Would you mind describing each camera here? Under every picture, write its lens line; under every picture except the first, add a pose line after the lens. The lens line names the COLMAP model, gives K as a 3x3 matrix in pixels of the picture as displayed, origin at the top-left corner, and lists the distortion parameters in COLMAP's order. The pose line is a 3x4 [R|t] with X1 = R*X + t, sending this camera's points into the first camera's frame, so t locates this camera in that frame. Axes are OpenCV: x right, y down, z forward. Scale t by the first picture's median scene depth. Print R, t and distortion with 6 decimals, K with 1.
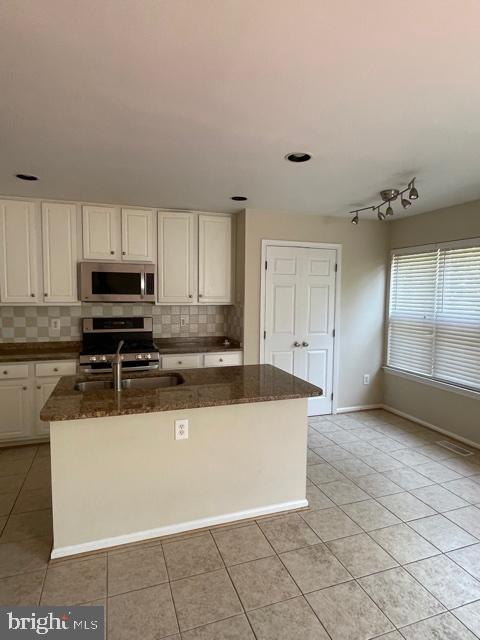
lens RADIAL K [[372.3, 0, 243.7], [0, 372.3, 318.3], [0, 0, 1]] dist [-0.005543, -0.003608]
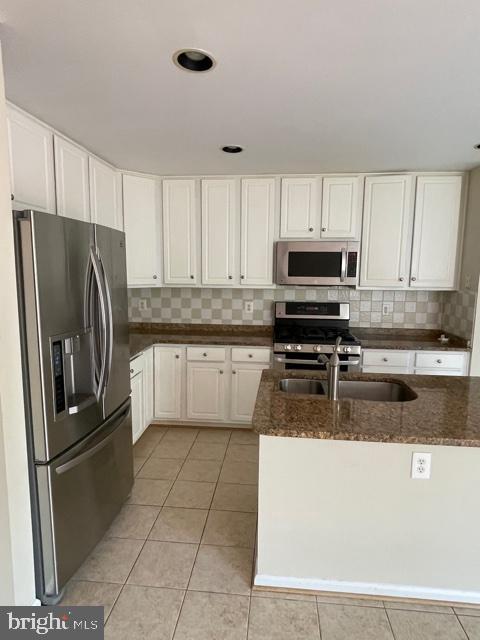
lens RADIAL K [[372.3, 0, 243.7], [0, 372.3, 318.3], [0, 0, 1]] dist [-0.005543, -0.003608]
pose [[0.903871, 0.052046, -0.424627, -0.108330], [-0.030410, 0.997878, 0.057577, -0.011207], [0.426723, -0.039129, 0.903536, 0.120344]]
